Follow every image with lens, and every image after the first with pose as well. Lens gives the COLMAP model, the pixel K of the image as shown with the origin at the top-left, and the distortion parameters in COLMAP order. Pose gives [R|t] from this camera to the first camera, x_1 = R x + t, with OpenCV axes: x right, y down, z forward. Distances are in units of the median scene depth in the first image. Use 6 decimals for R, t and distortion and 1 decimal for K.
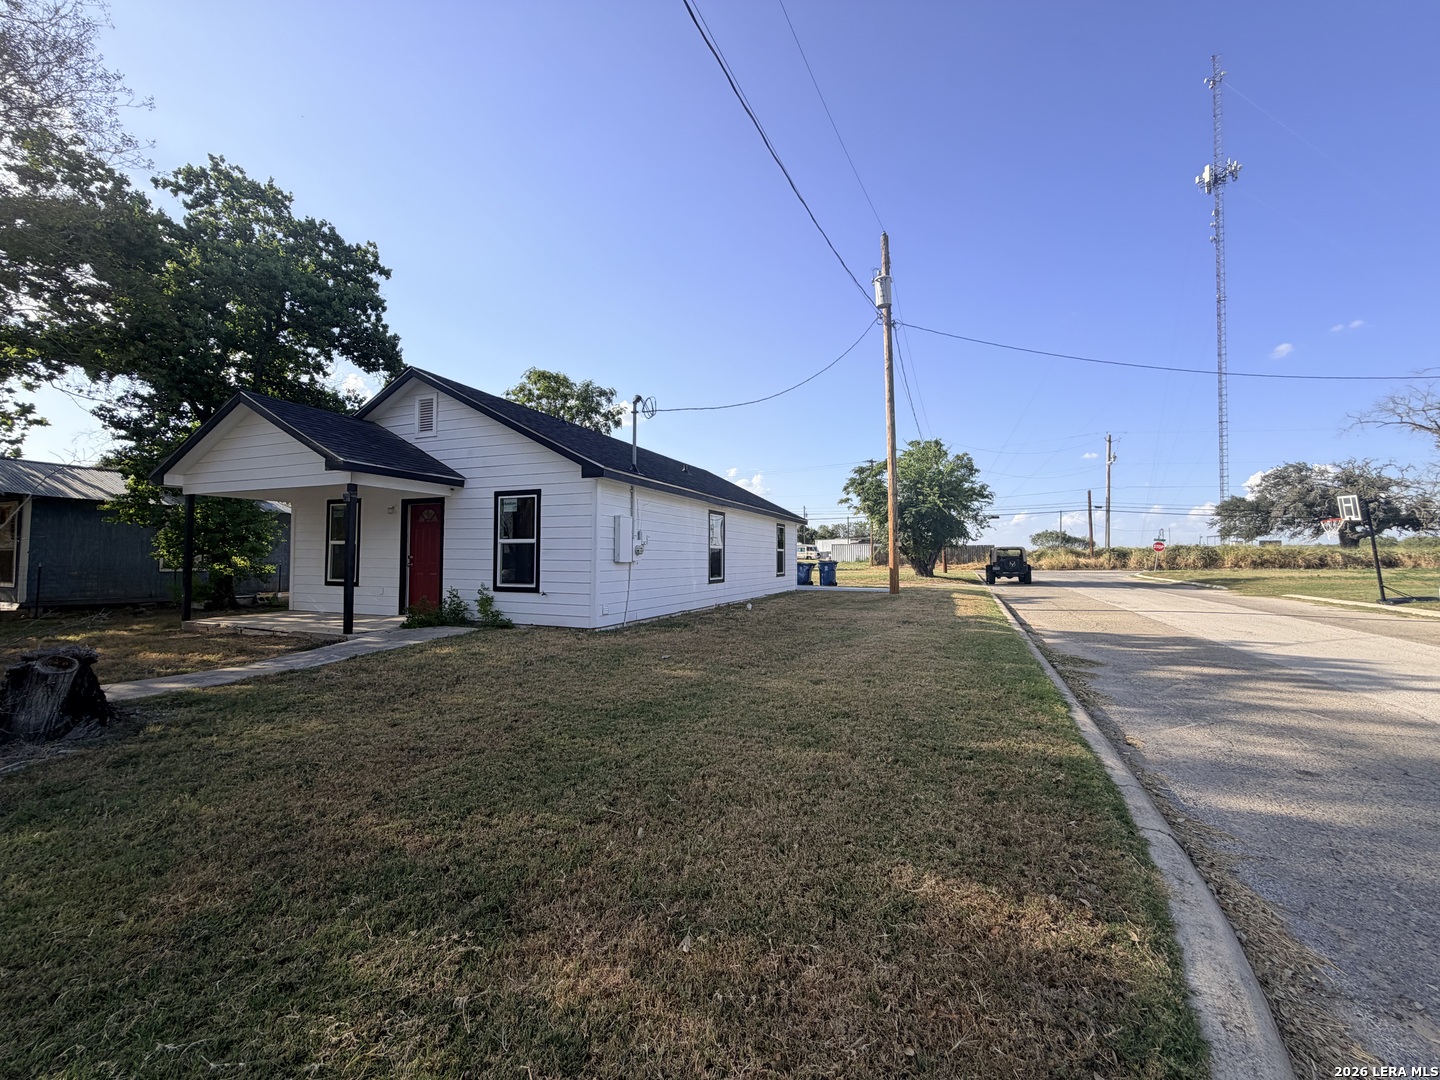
lens RADIAL K [[573.8, 0, 710.1], [0, 573.8, 543.1], [0, 0, 1]] dist [-0.000554, -0.000321]
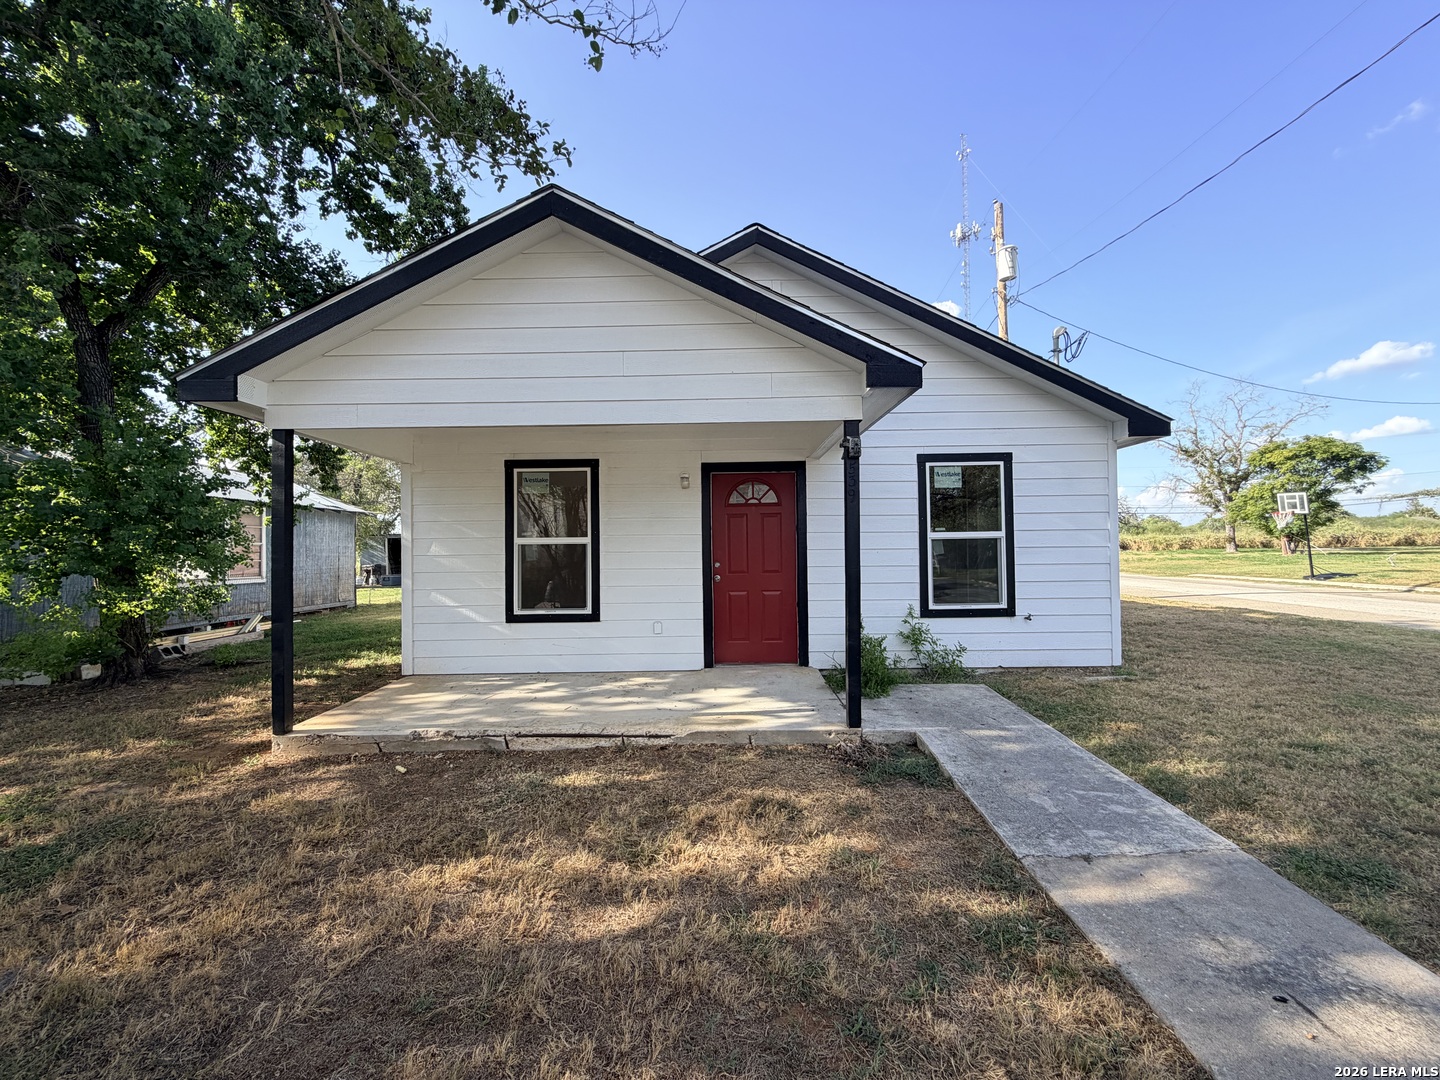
lens RADIAL K [[573.8, 0, 710.1], [0, 573.8, 543.1], [0, 0, 1]] dist [-0.000554, -0.000321]
pose [[0.926203, -0.013574, 0.376781, -0.793330], [0.008628, 0.999853, 0.014812, -0.006256], [-0.376927, -0.010468, 0.926184, 0.505571]]
